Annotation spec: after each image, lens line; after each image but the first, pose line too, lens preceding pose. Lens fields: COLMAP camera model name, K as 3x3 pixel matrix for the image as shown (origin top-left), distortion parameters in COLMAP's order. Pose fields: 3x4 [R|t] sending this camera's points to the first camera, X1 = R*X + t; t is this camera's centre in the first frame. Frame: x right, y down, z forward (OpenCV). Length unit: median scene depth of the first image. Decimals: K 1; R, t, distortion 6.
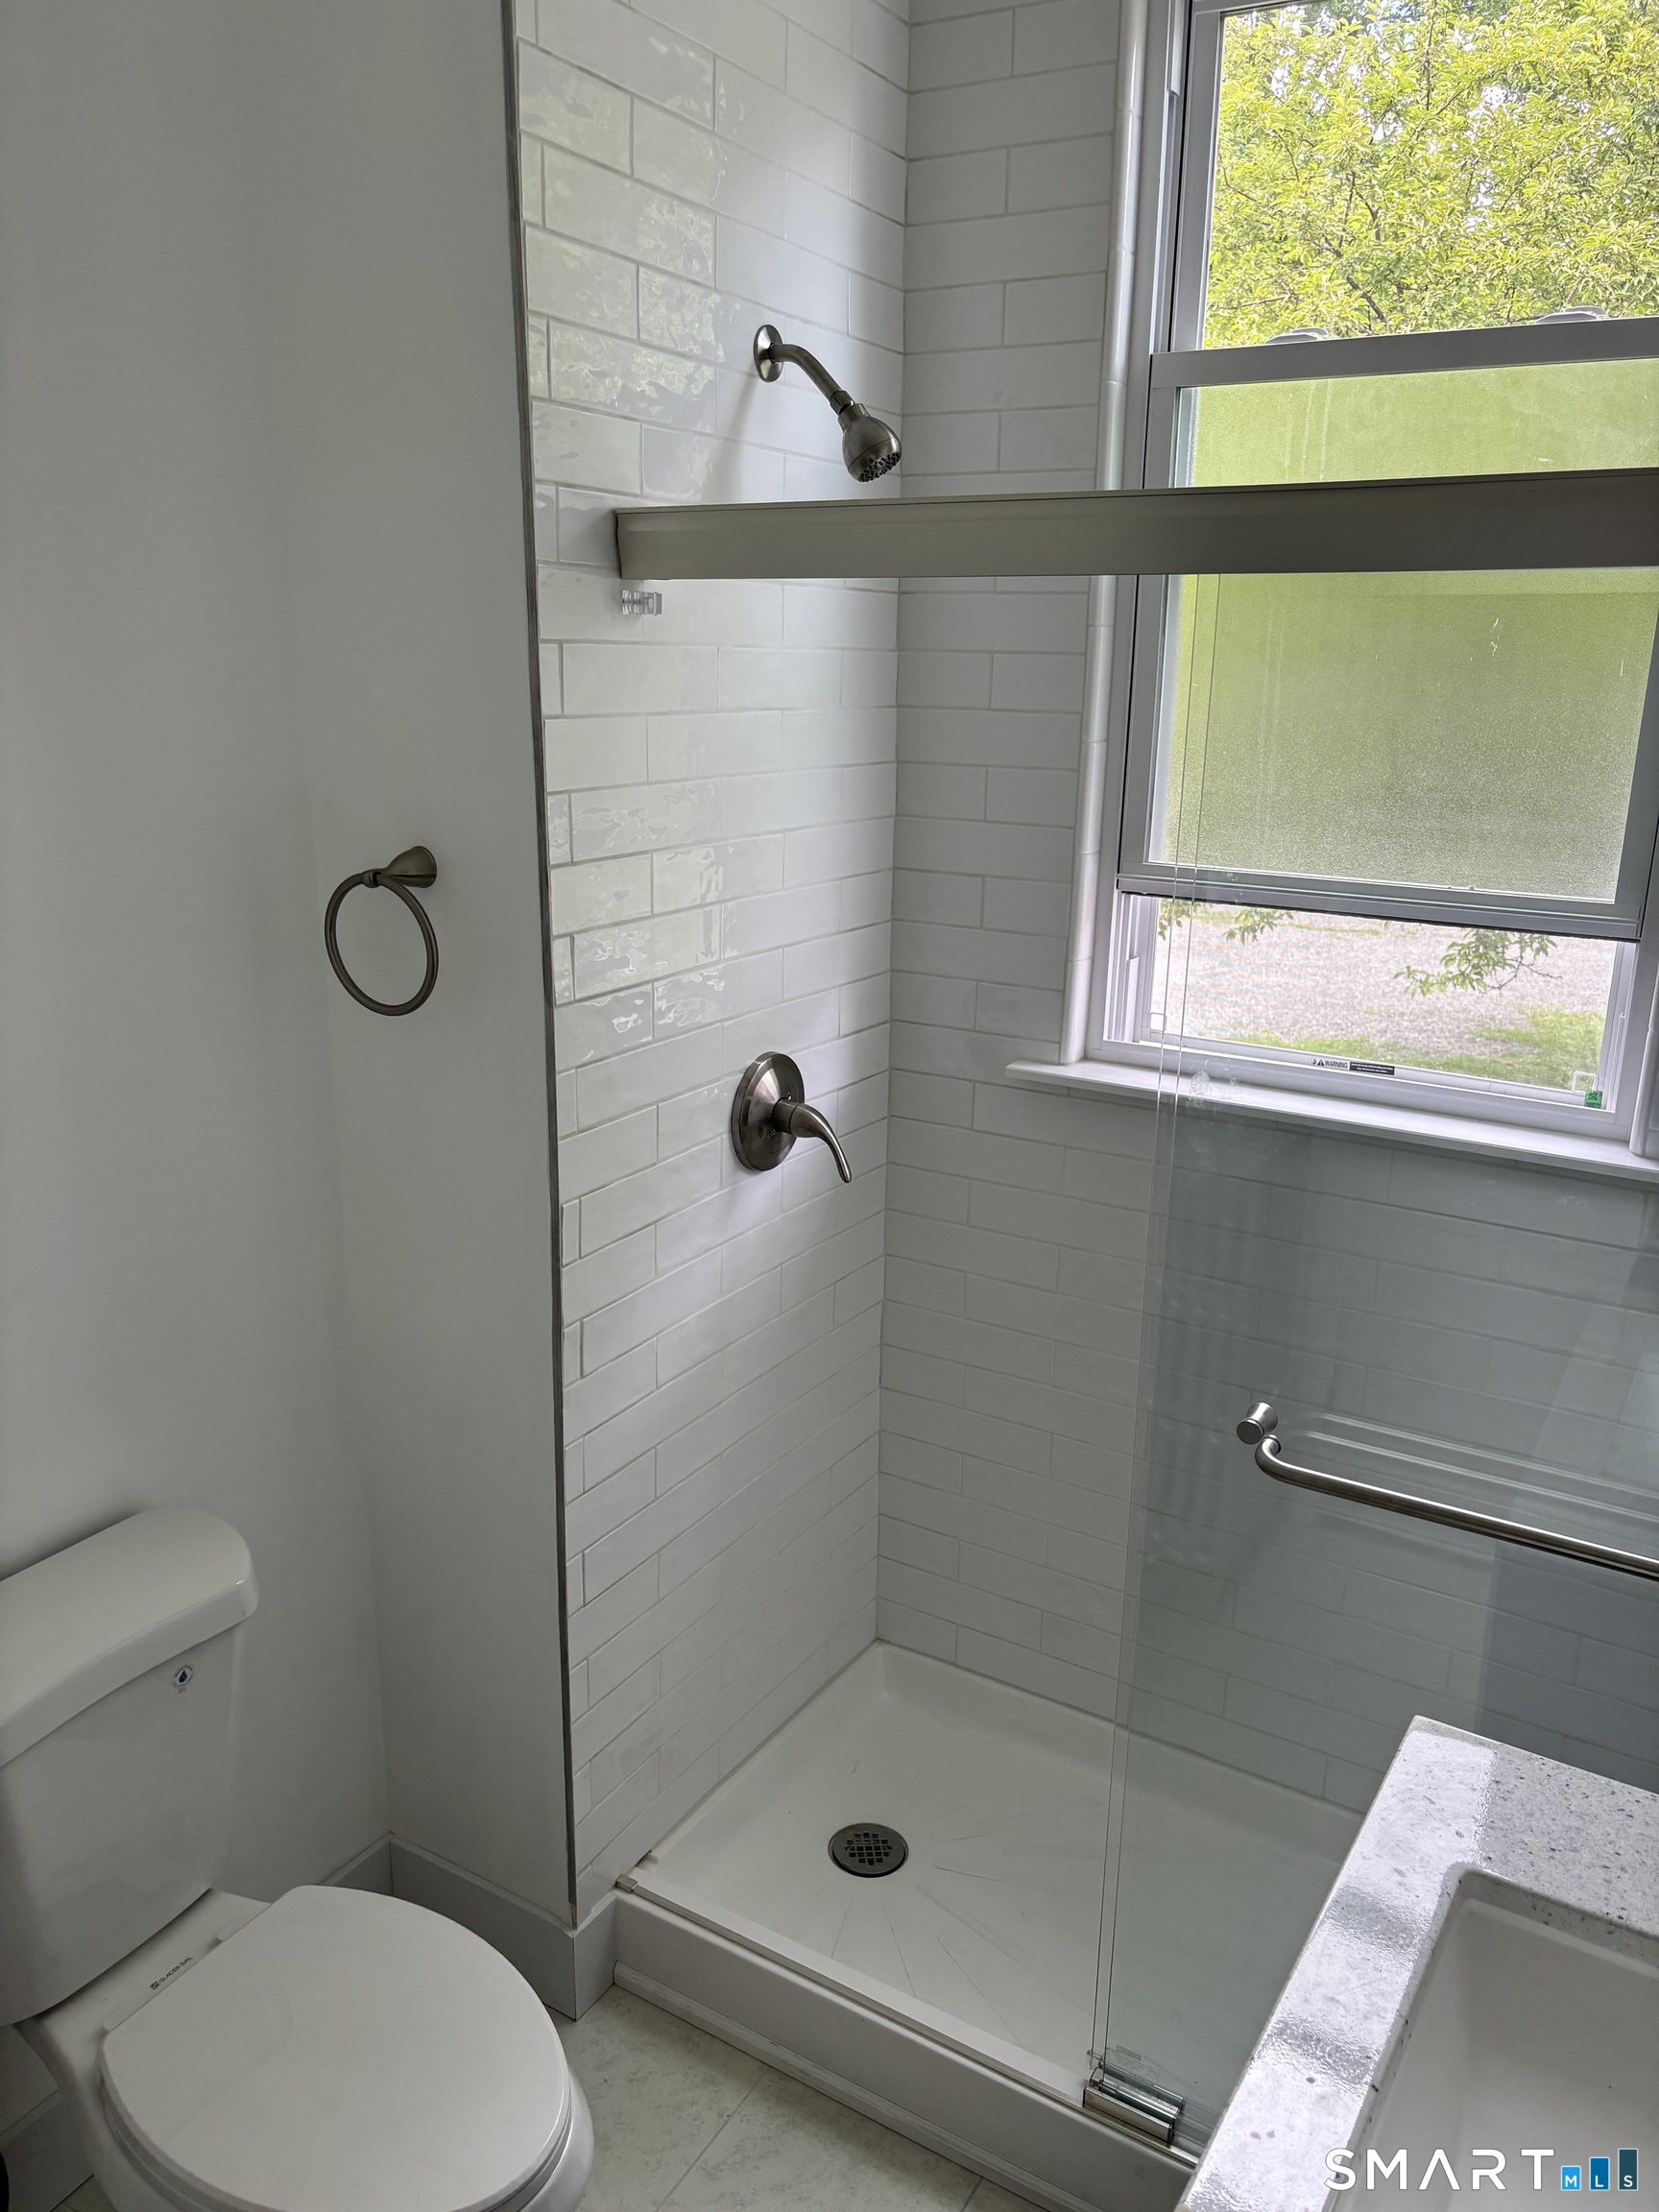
lens RADIAL K [[1656.5, 0, 832.1], [0, 1656.5, 1103.9], [0, 0, 1]] dist [0.033165, -0.026486]
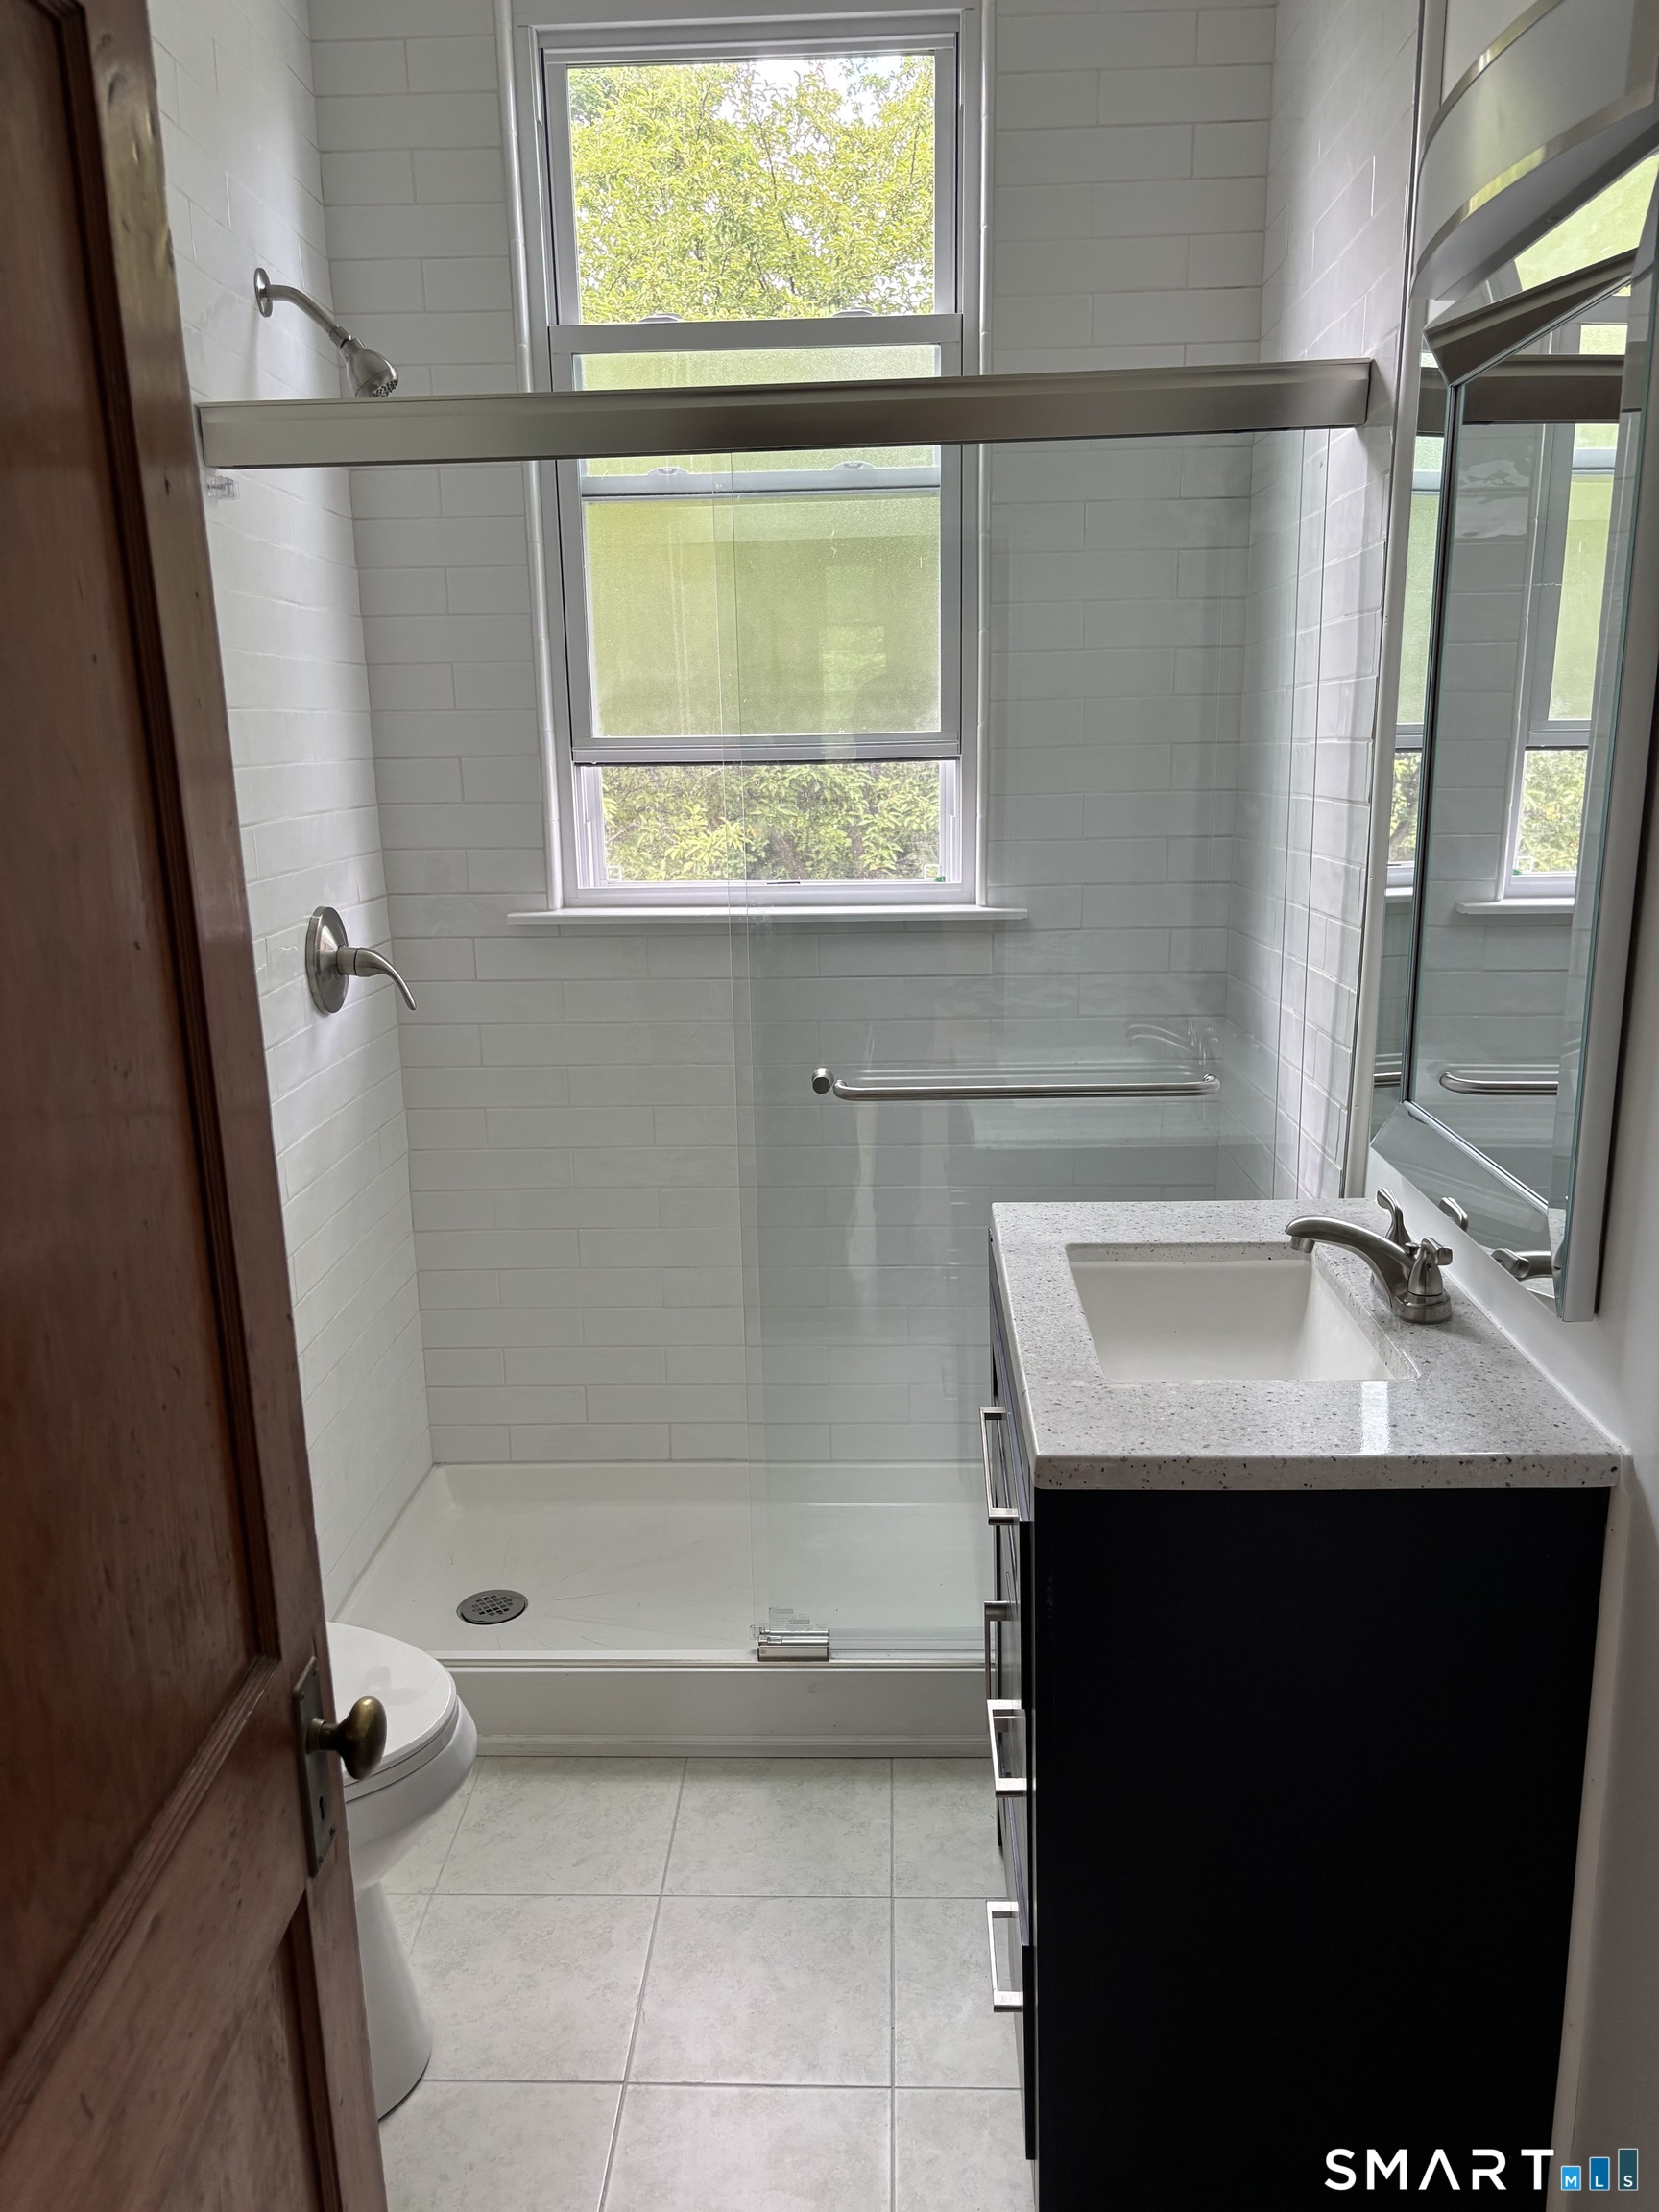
lens RADIAL K [[1656.5, 0, 822.4], [0, 1656.5, 1108.5], [0, 0, 1]] dist [0.033165, -0.026486]
pose [[0.870977, -0.146626, 0.468935, -0.300392], [0.164472, 0.986377, 0.002938, 0.160910], [-0.462977, 0.074568, 0.883228, -0.161168]]
